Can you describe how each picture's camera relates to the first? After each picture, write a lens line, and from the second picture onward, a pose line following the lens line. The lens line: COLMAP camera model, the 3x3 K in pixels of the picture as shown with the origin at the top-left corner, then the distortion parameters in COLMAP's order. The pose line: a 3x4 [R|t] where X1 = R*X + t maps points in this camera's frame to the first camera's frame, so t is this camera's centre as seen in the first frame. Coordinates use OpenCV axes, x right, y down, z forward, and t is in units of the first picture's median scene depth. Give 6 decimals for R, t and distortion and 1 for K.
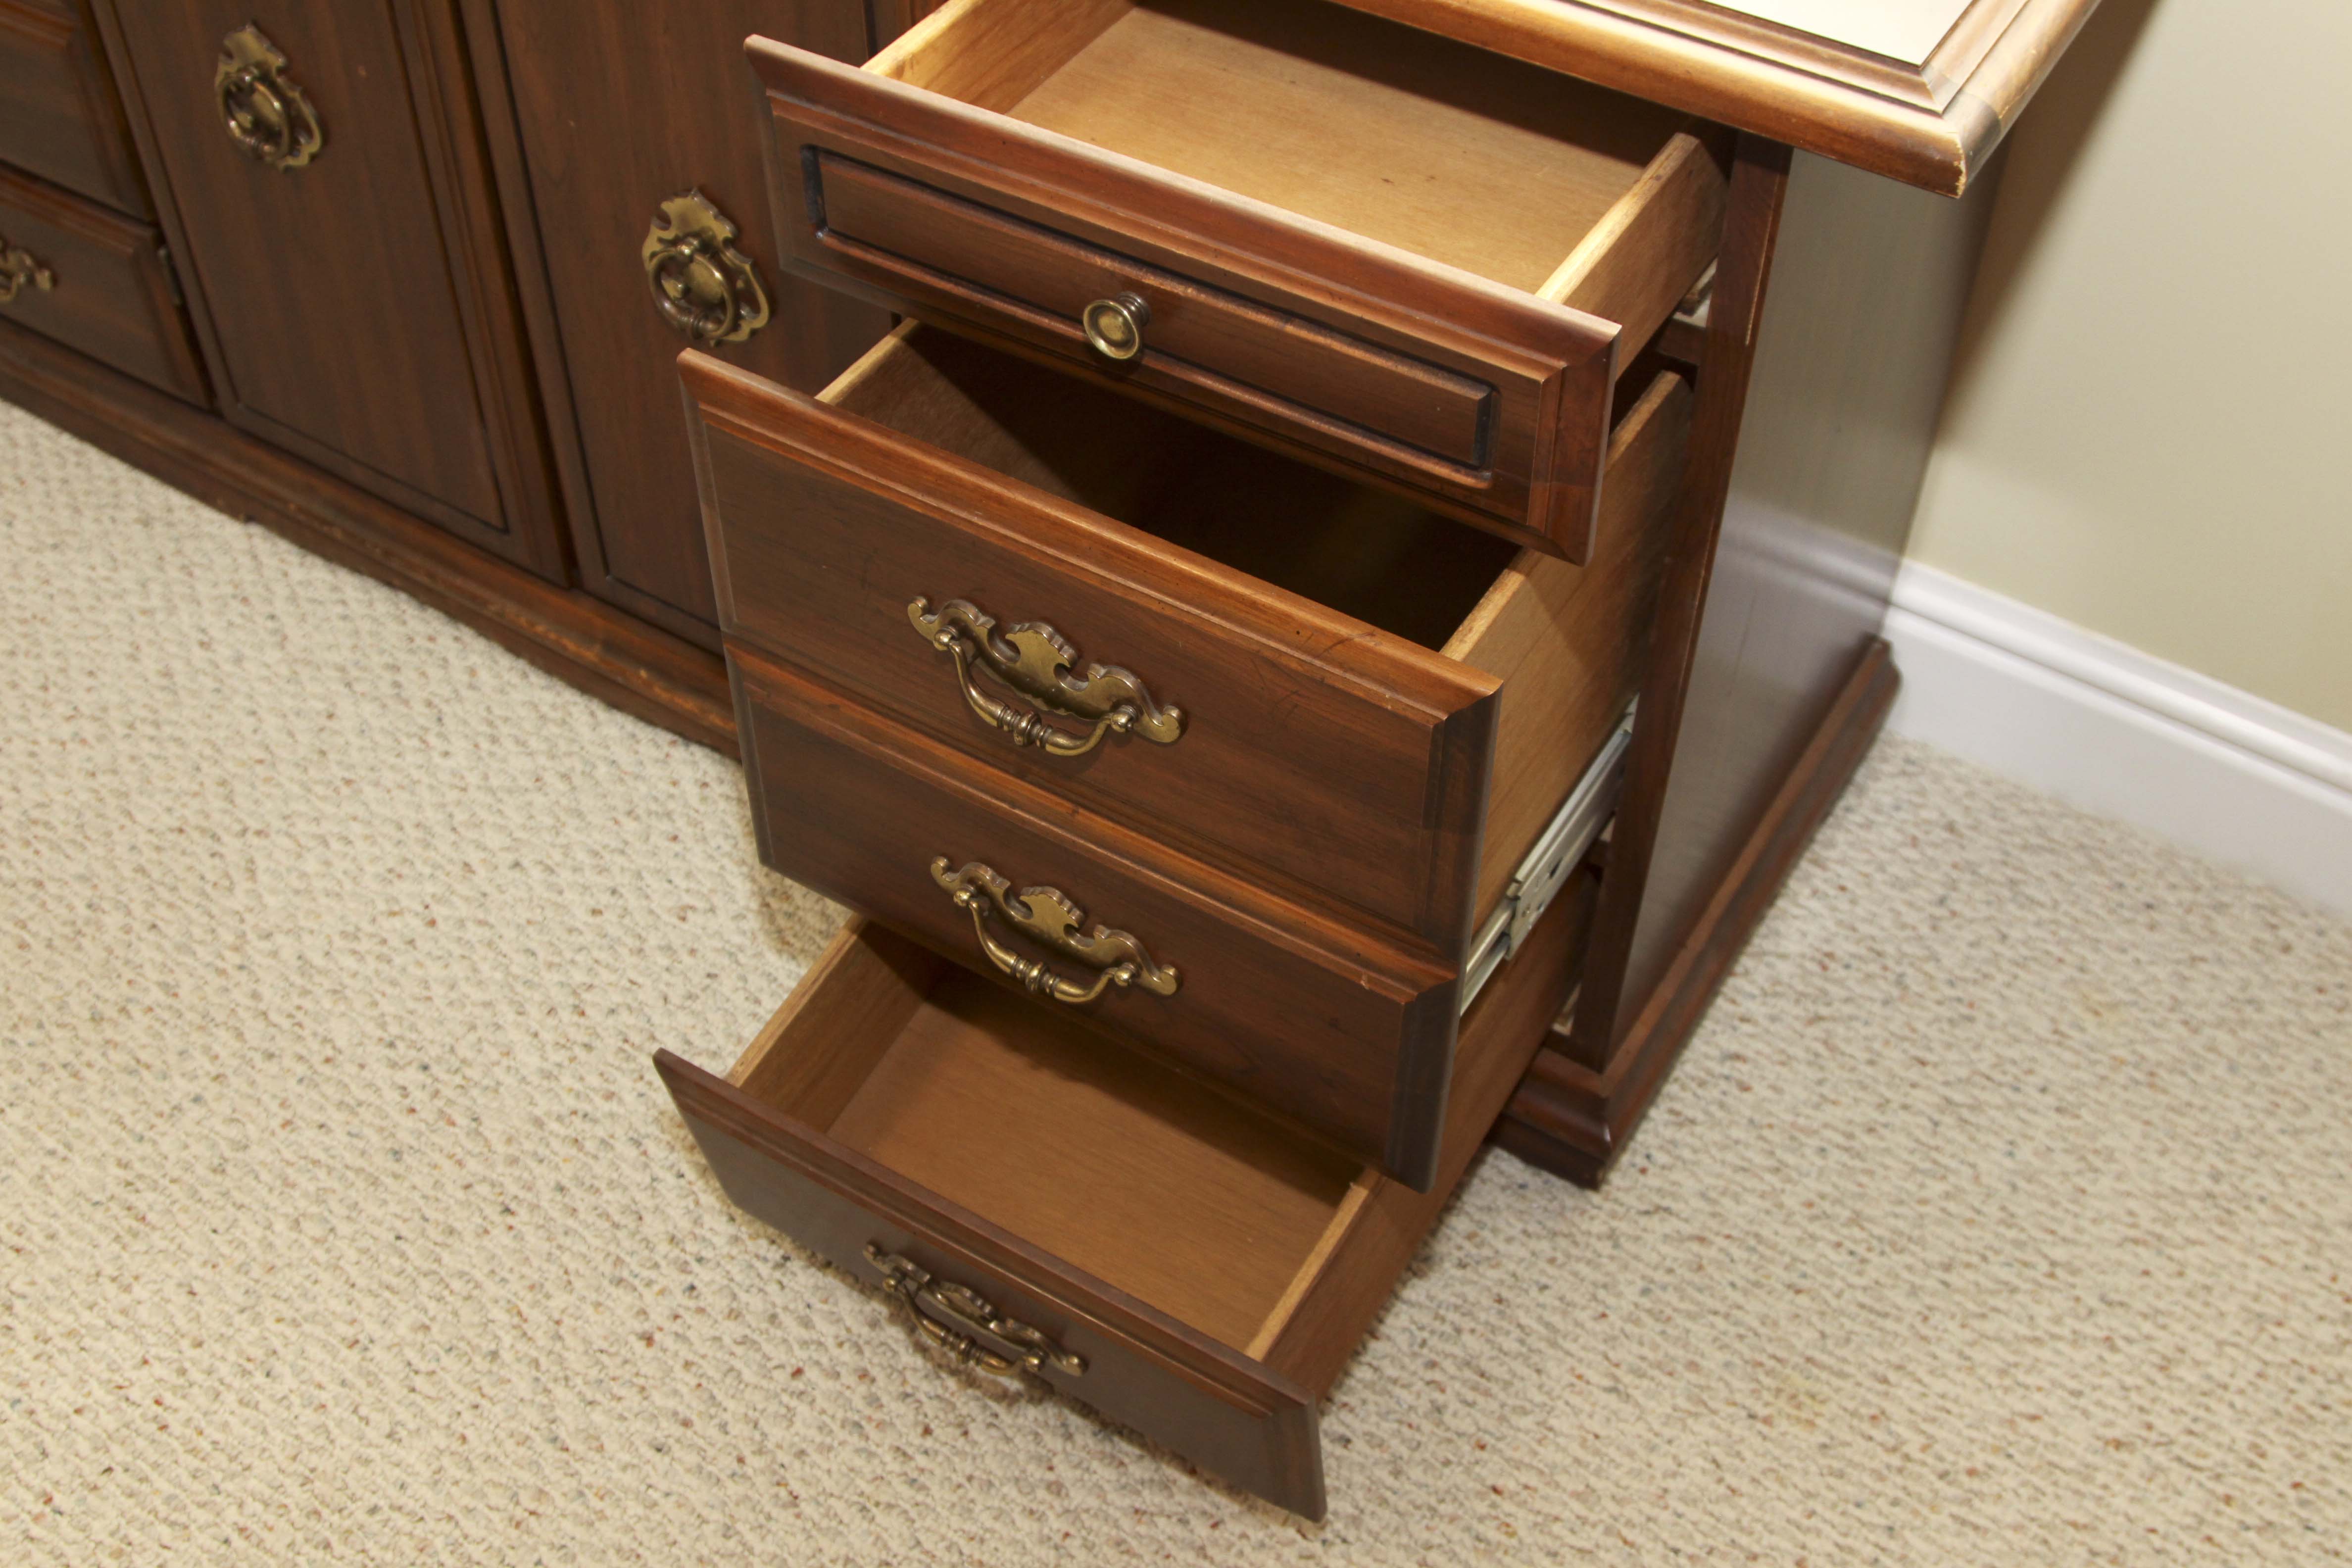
lens RADIAL K [[2529.3, 0, 1166.1], [0, 2529.3, 785.5], [0, 0, 1]] dist [-0.119745, 0.000000]
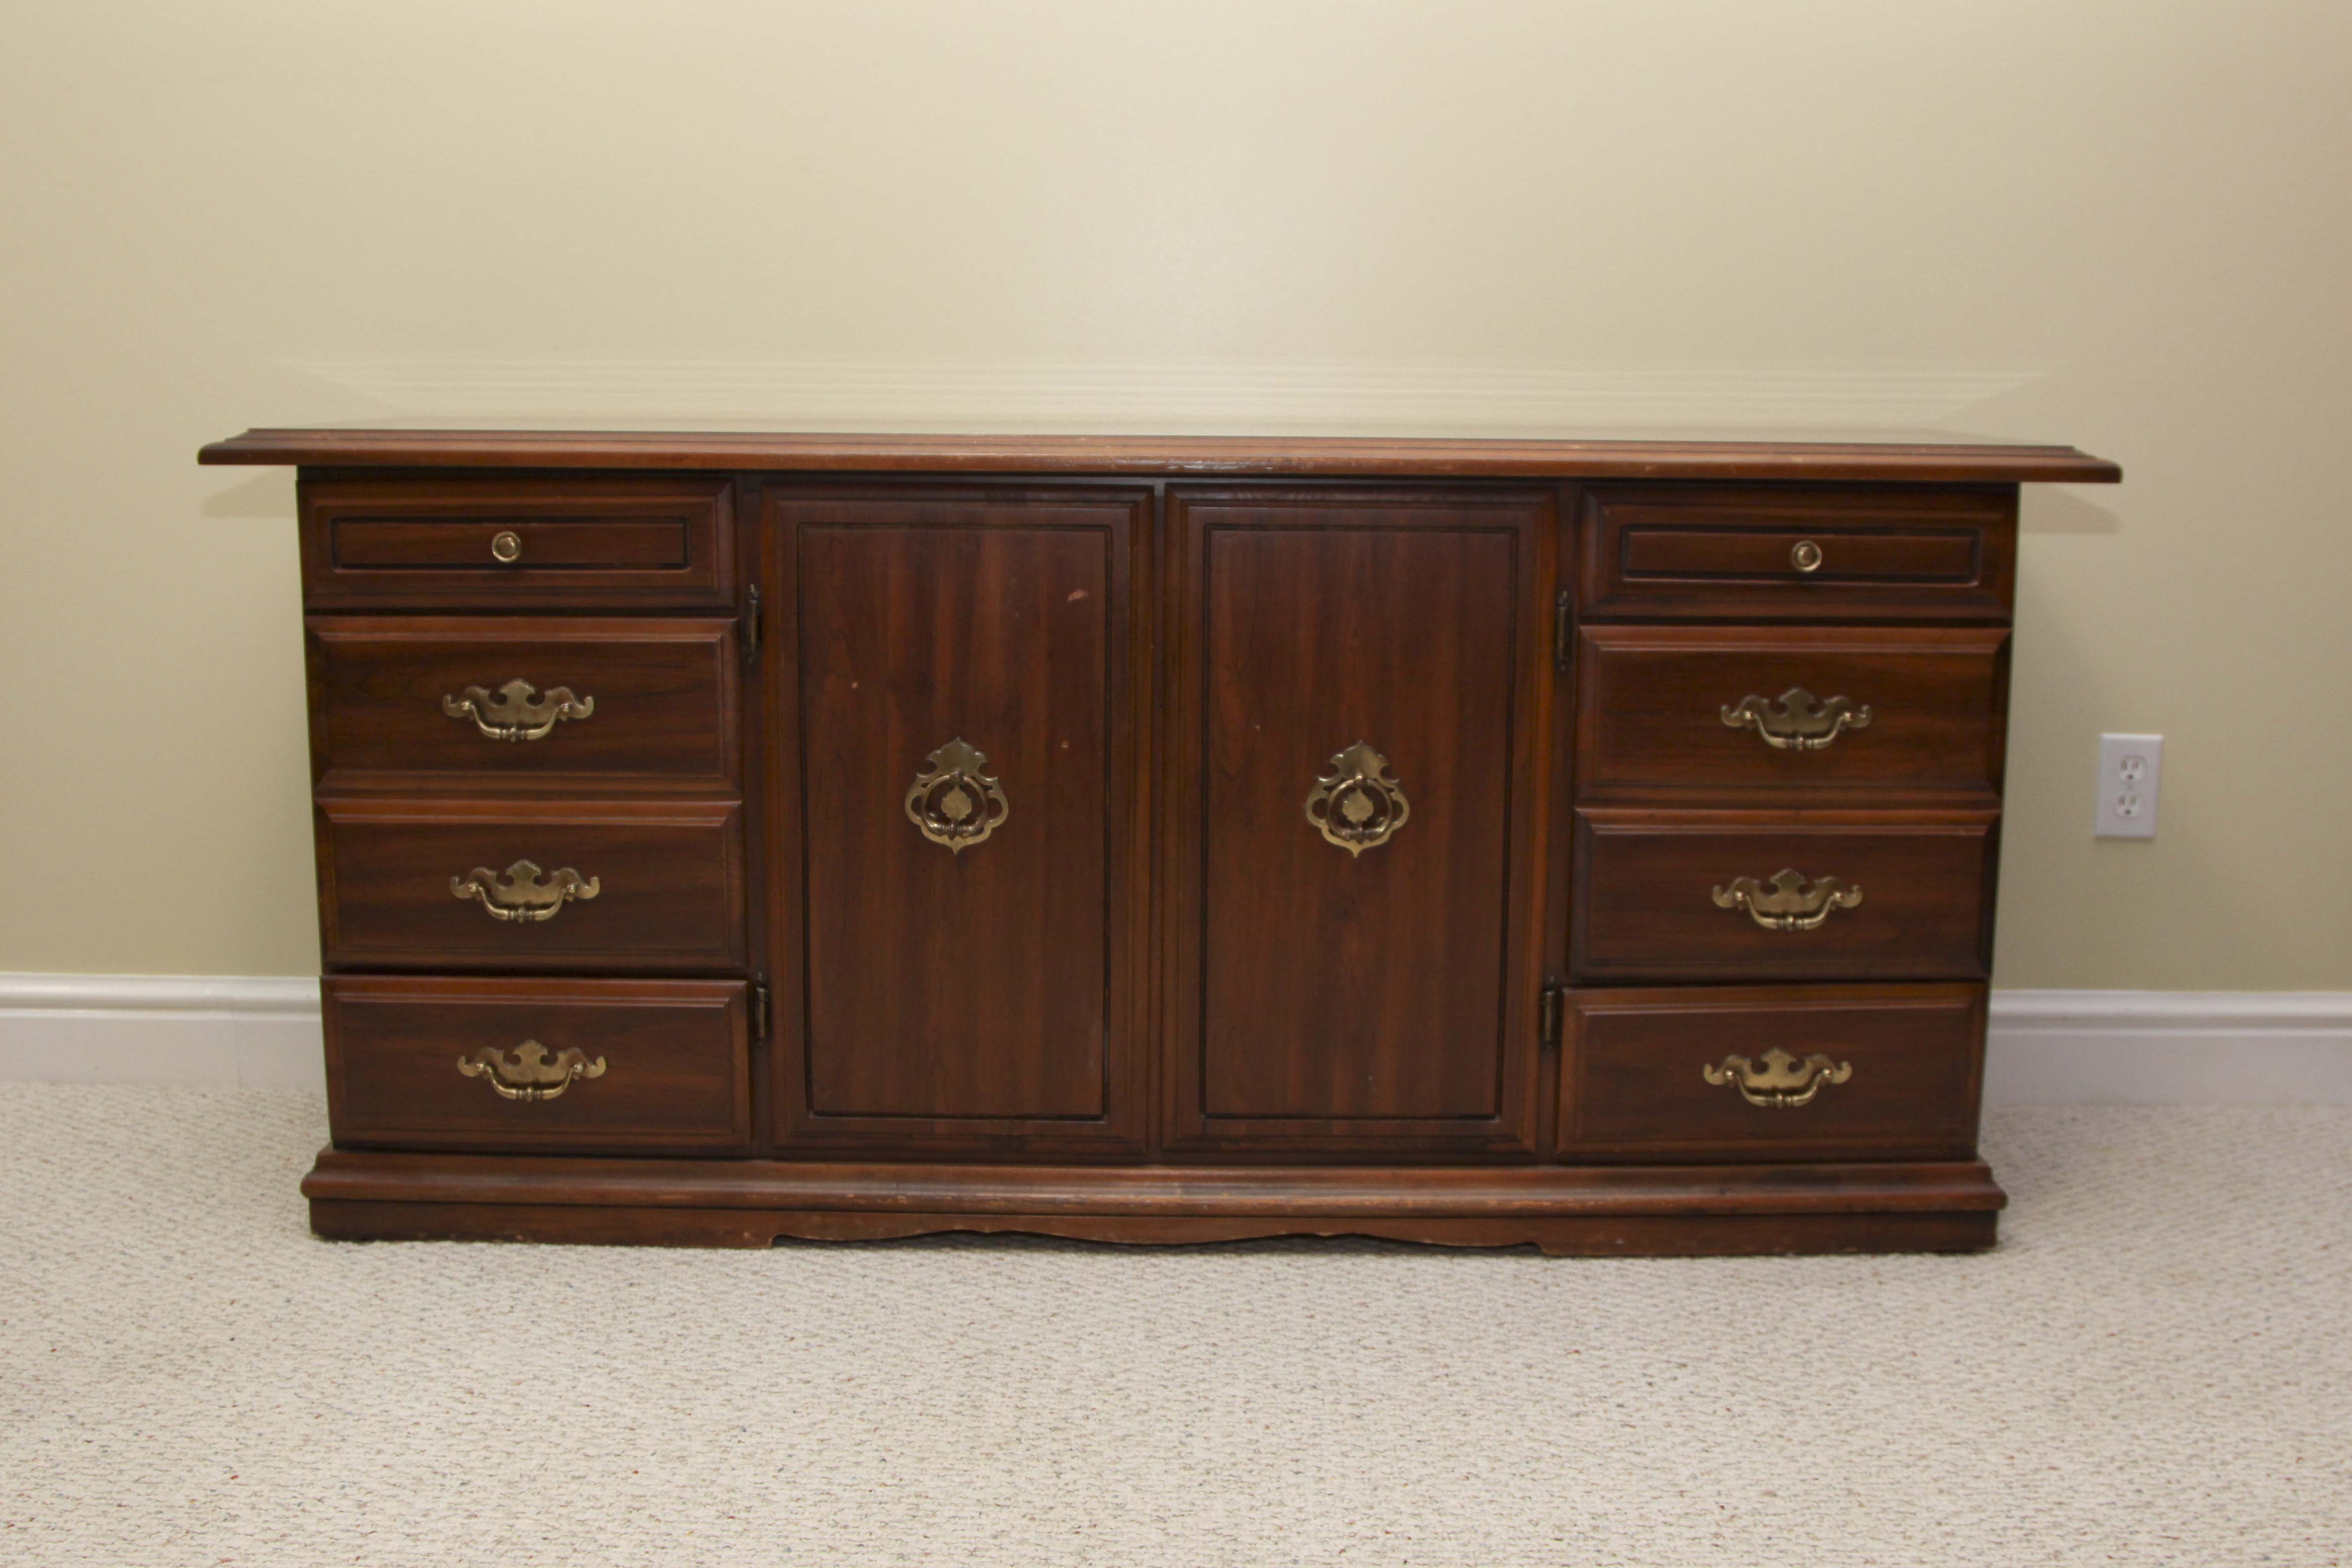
lens RADIAL K [[2529.3, 0, 1214.4], [0, 2529.3, 782.0], [0, 0, 1]] dist [-0.119745, 0.000000]
pose [[0.836940, -0.081495, 0.541193, -0.874973], [0.383732, 0.792450, -0.474102, 0.396311], [-0.390231, 0.604468, 0.694505, -0.073816]]
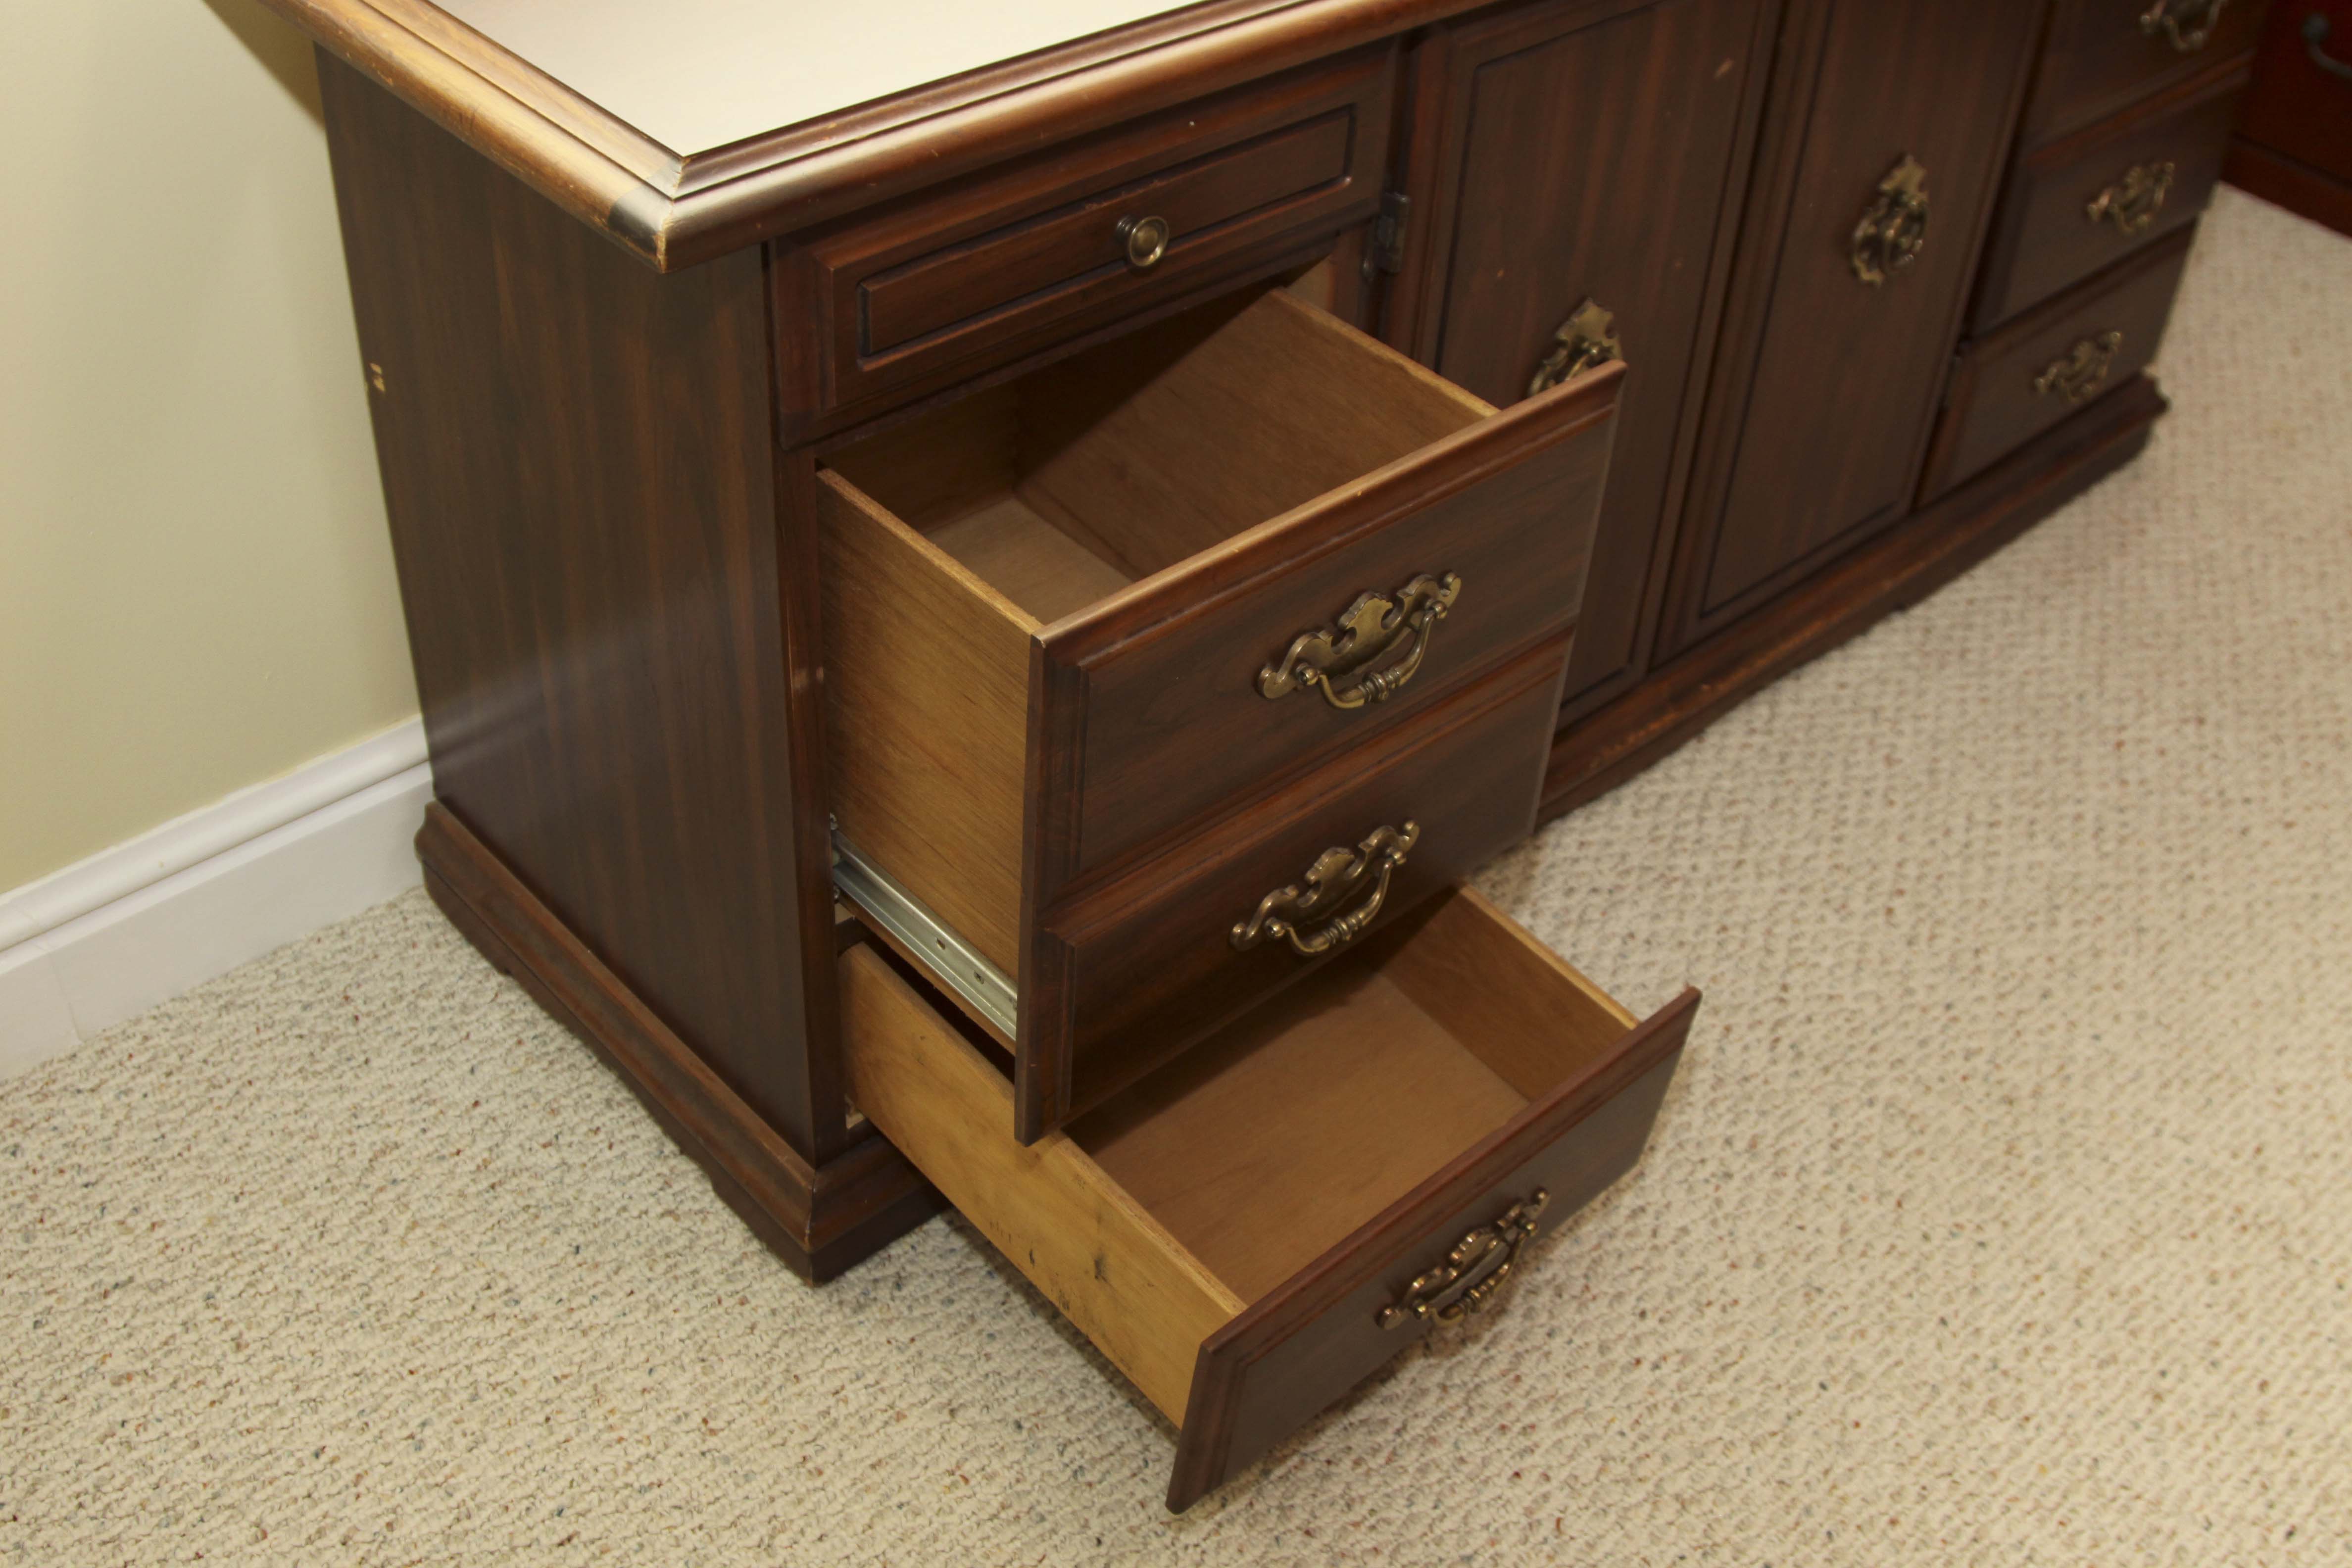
lens RADIAL K [[2529.3, 0, 1199.6], [0, 2529.3, 770.5], [0, 0, 1]] dist [-0.119745, 0.000000]
pose [[0.246460, -0.599029, 0.761854, -1.098544], [0.654185, 0.682823, 0.325260, -0.514488], [-0.715052, 0.418230, 0.560164, 0.500744]]
